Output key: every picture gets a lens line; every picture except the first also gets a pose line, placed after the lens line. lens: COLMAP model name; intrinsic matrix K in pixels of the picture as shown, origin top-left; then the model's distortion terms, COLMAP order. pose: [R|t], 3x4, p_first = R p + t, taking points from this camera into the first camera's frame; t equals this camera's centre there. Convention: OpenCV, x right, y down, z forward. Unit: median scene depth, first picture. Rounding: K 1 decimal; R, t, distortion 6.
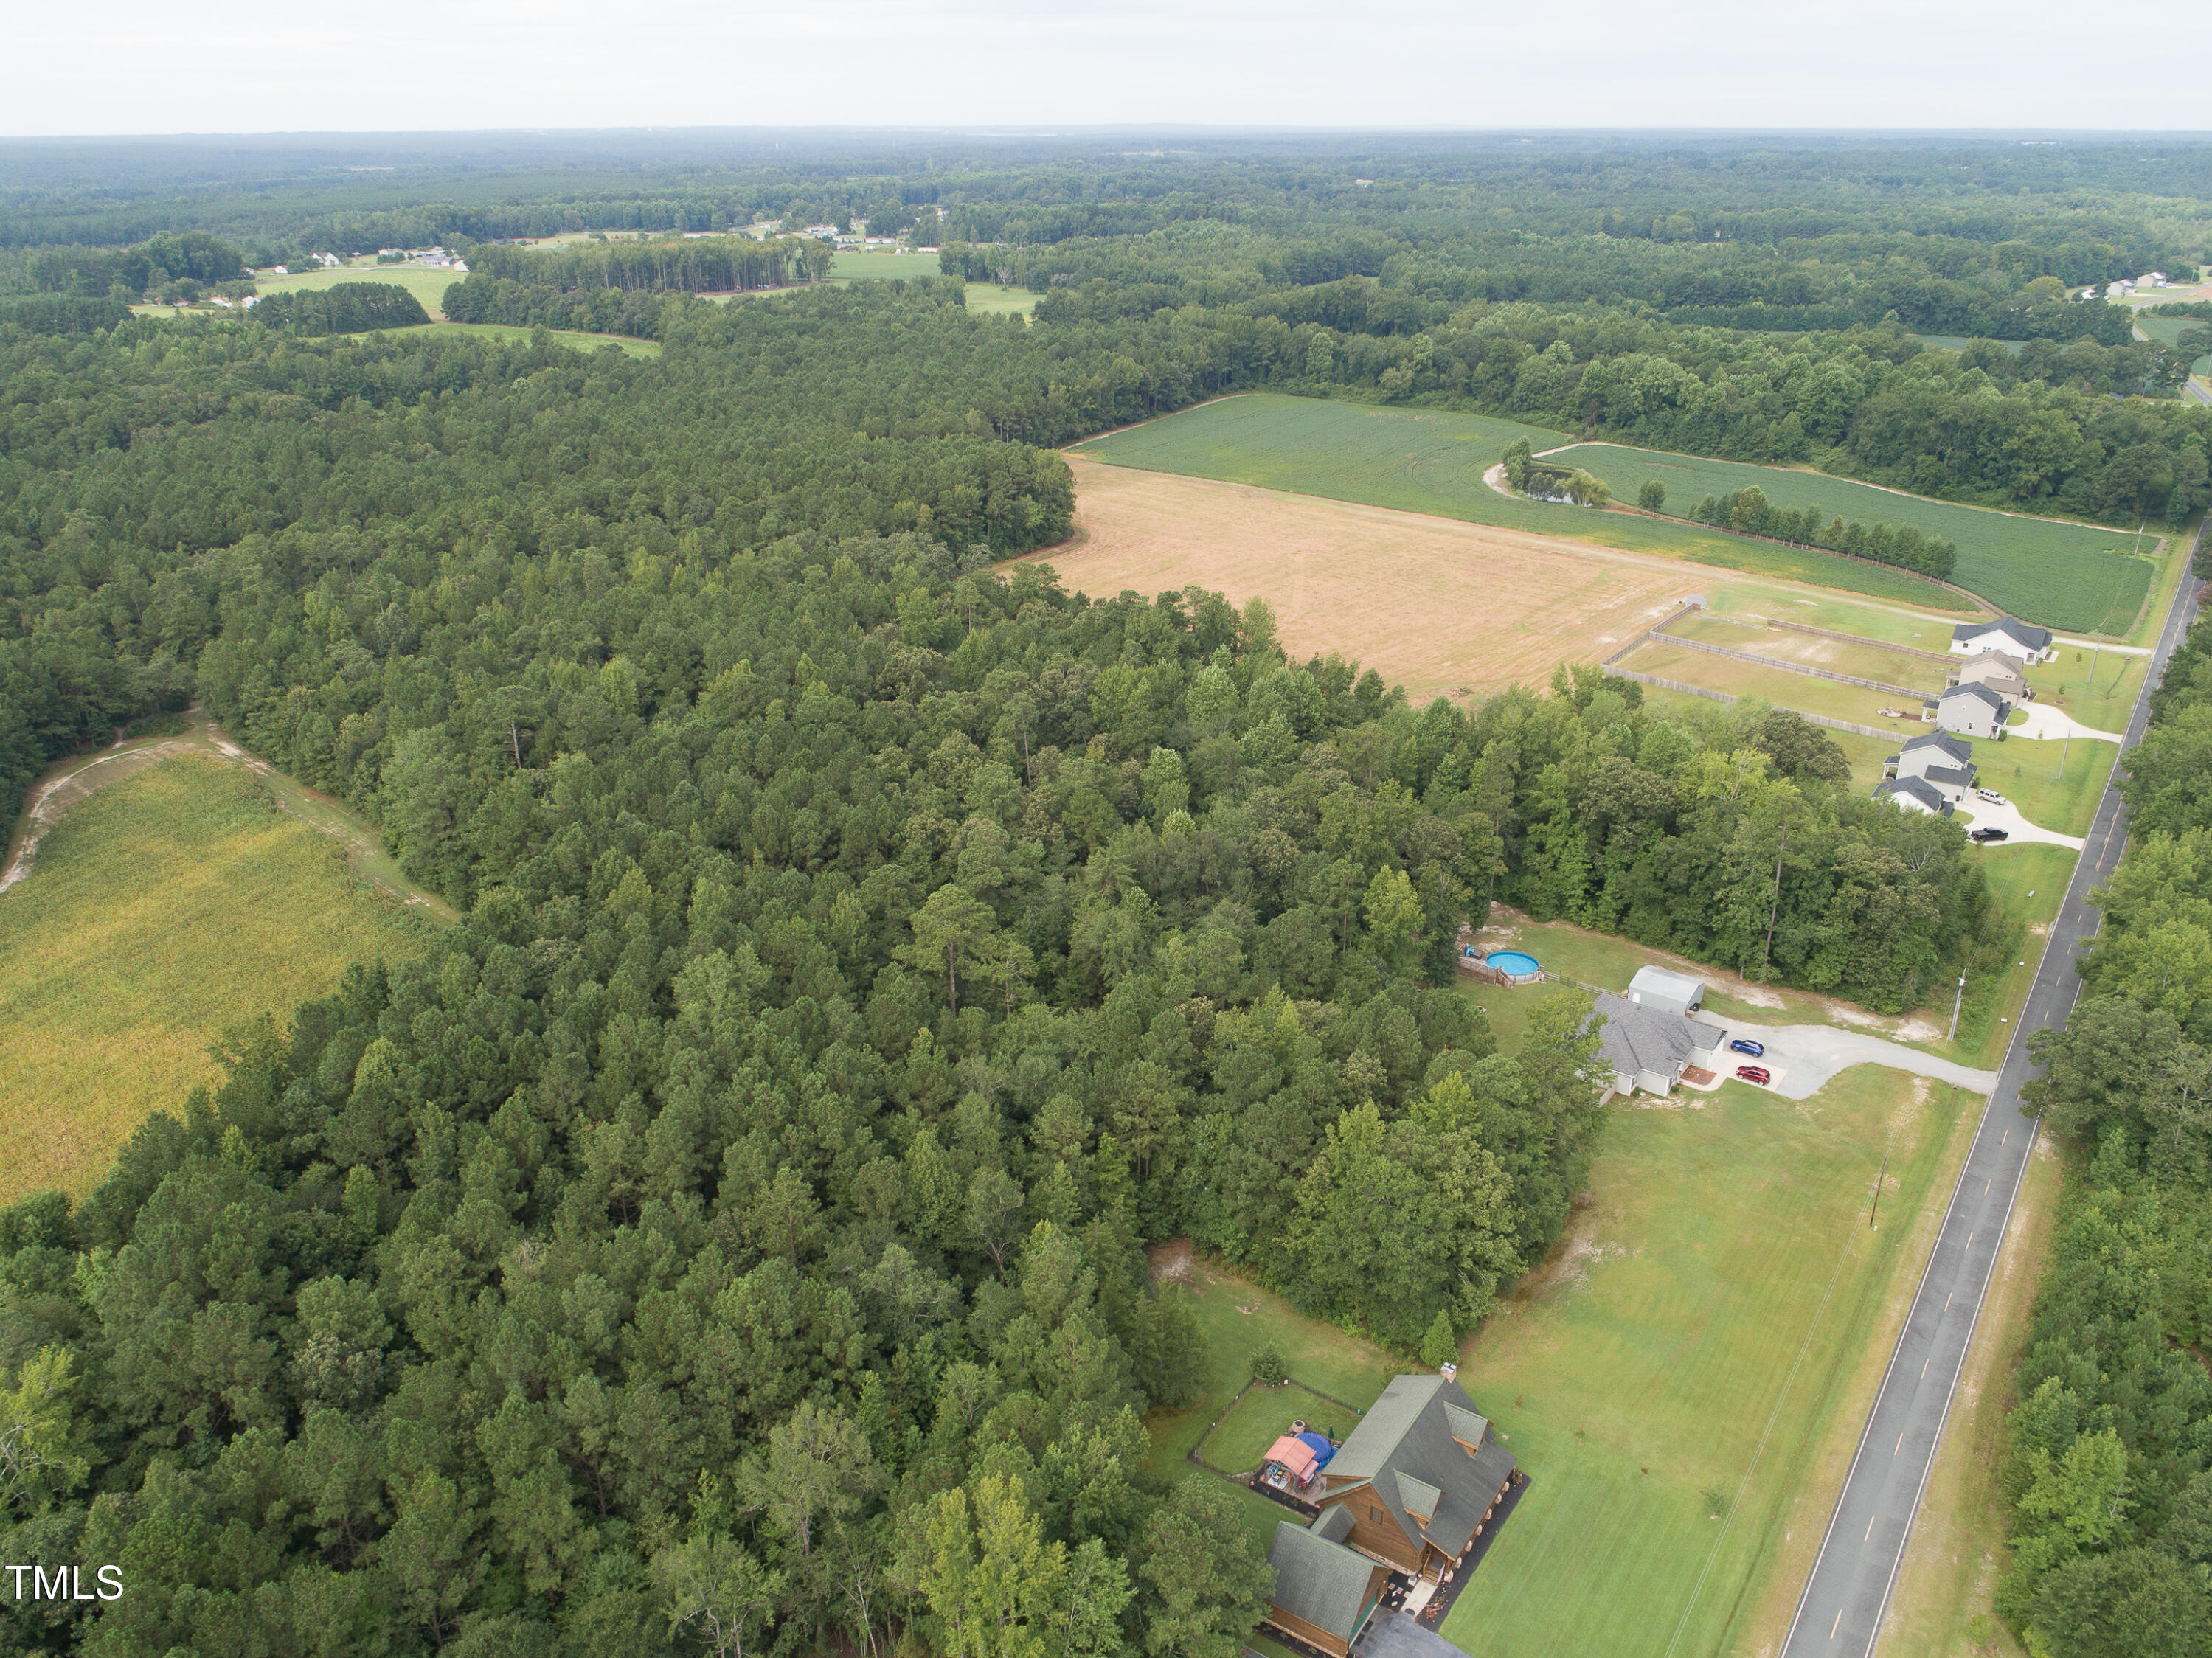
lens RADIAL K [[1680.9, 0, 1106.1], [0, 1680.9, 829.4], [0, 0, 1]] dist [-0.021642, 0.012702]
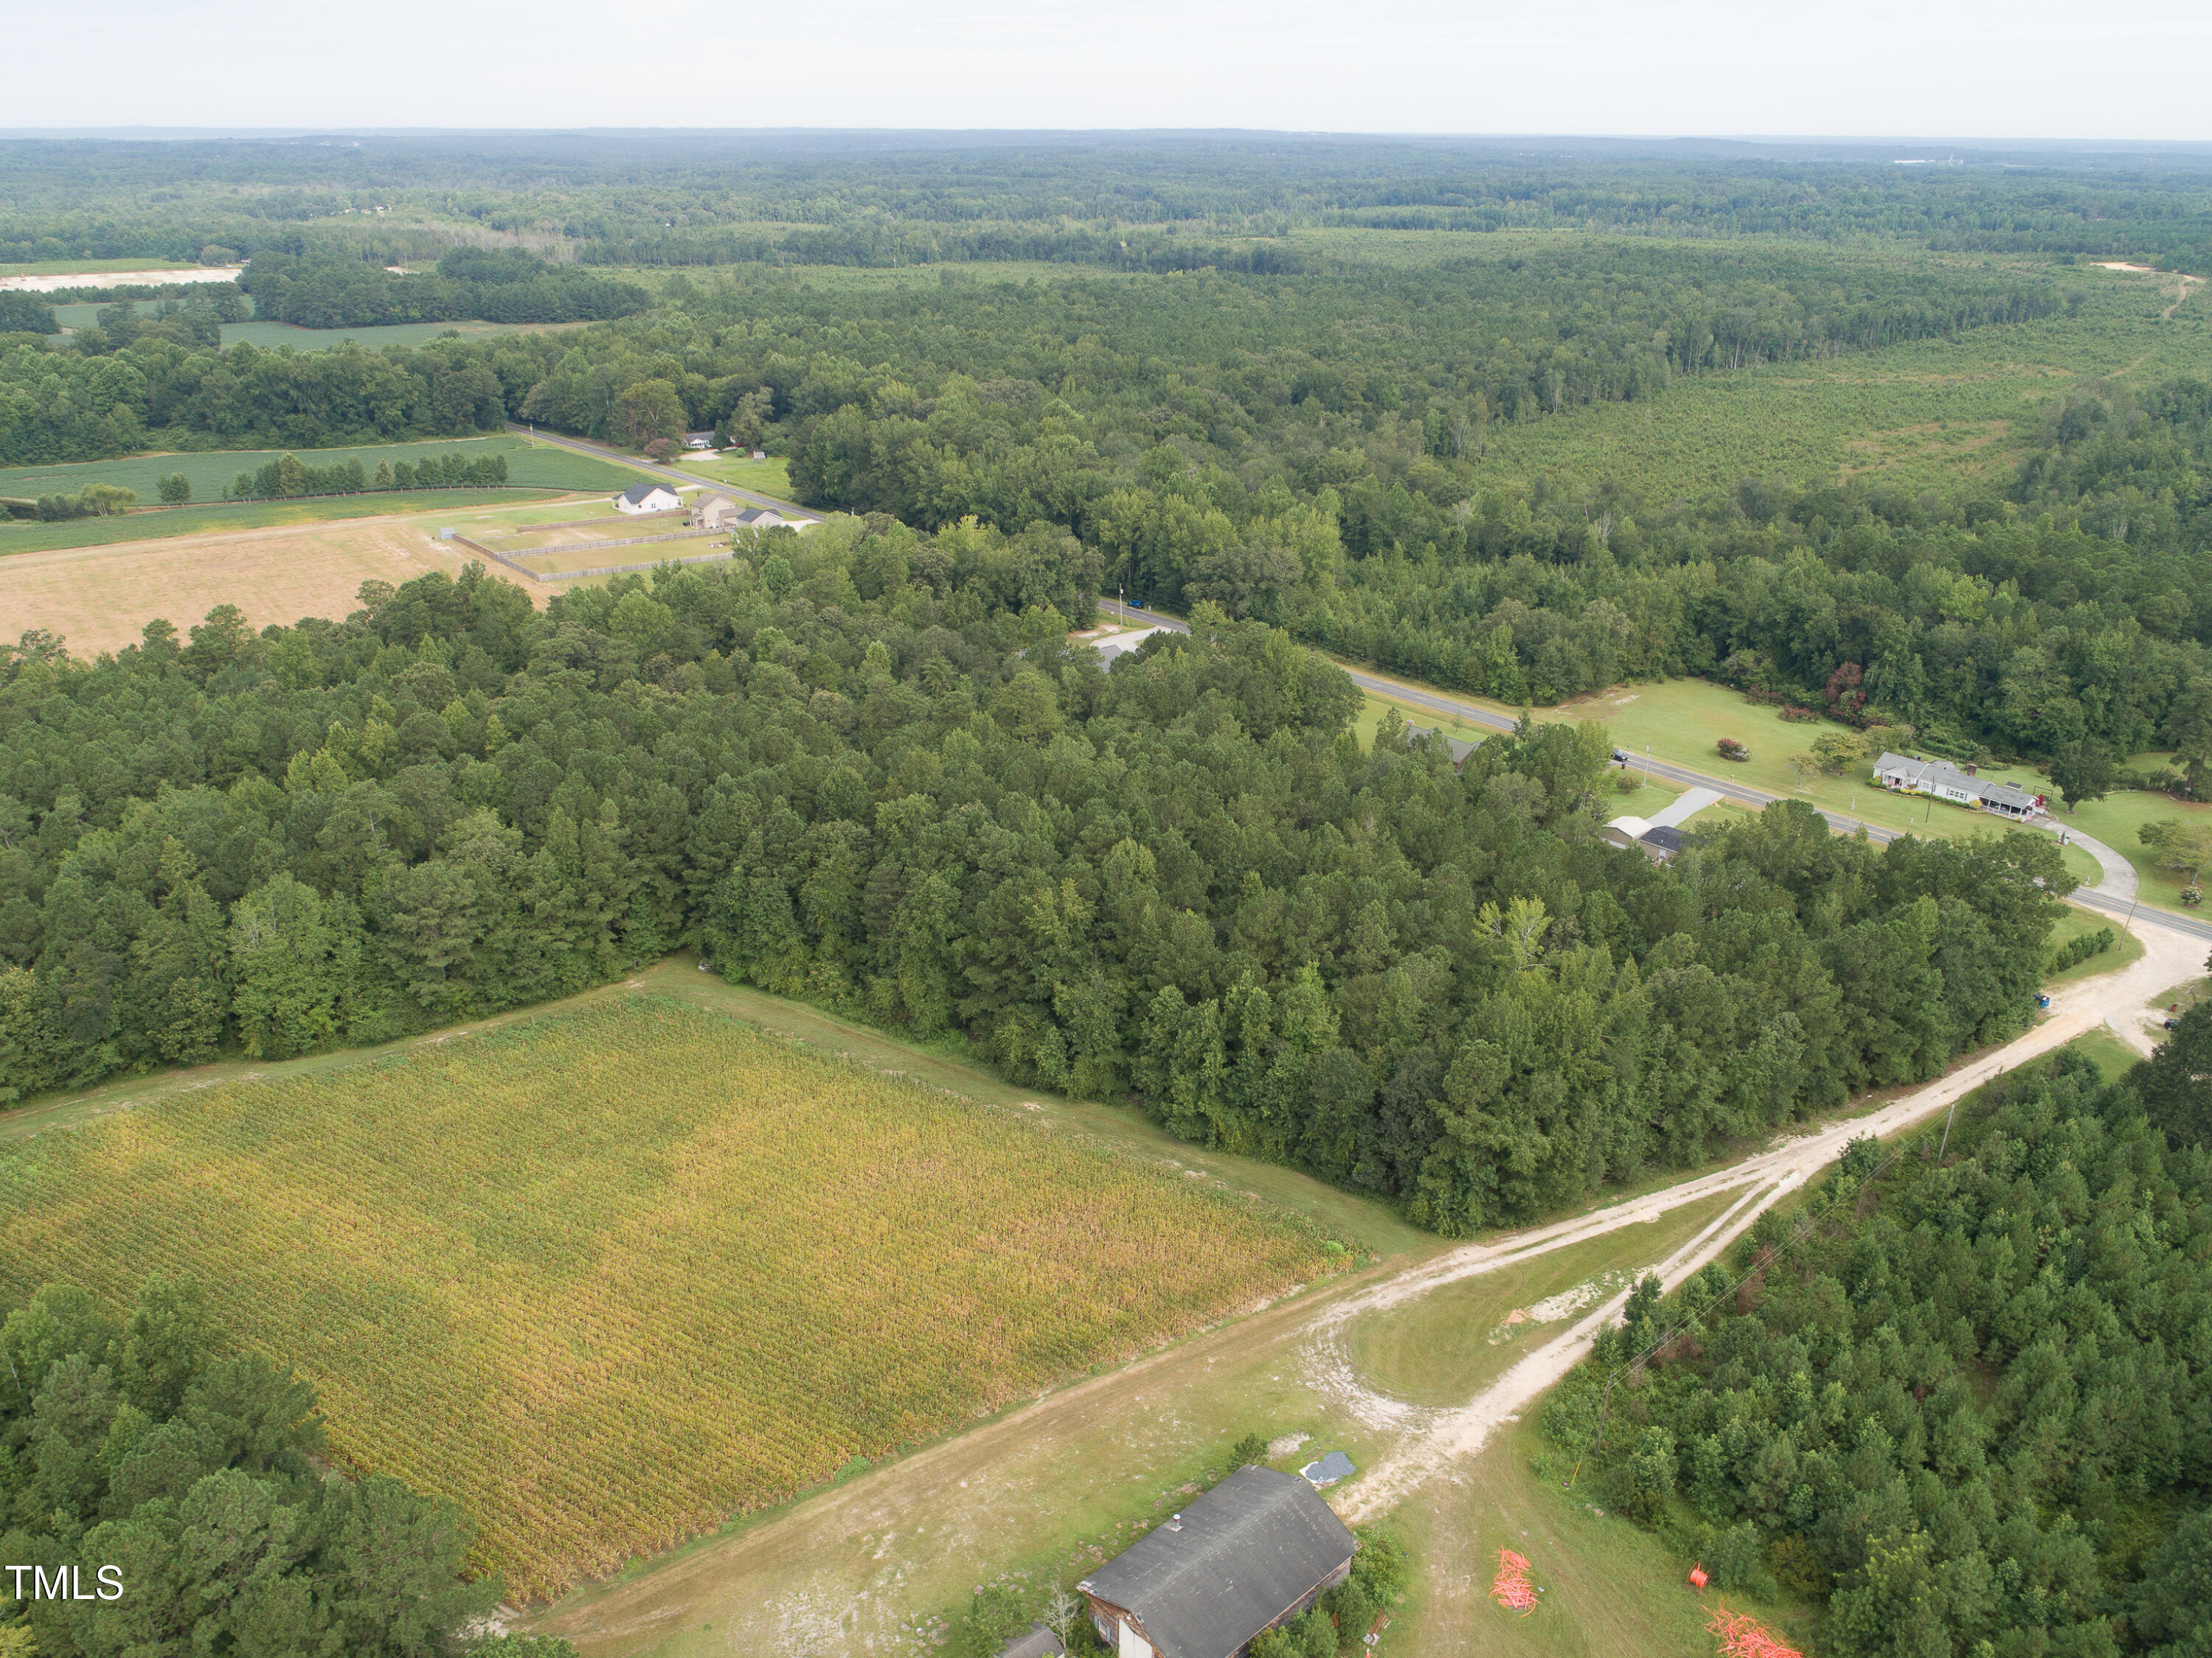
lens RADIAL K [[1680.9, 0, 1104.3], [0, 1680.9, 830.1], [0, 0, 1]] dist [-0.021642, 0.012702]
pose [[0.235597, -0.375162, 0.896519, -0.517684], [0.374223, 0.886375, 0.272575, -0.077412], [-0.896912, 0.271281, 0.349222, 0.185195]]
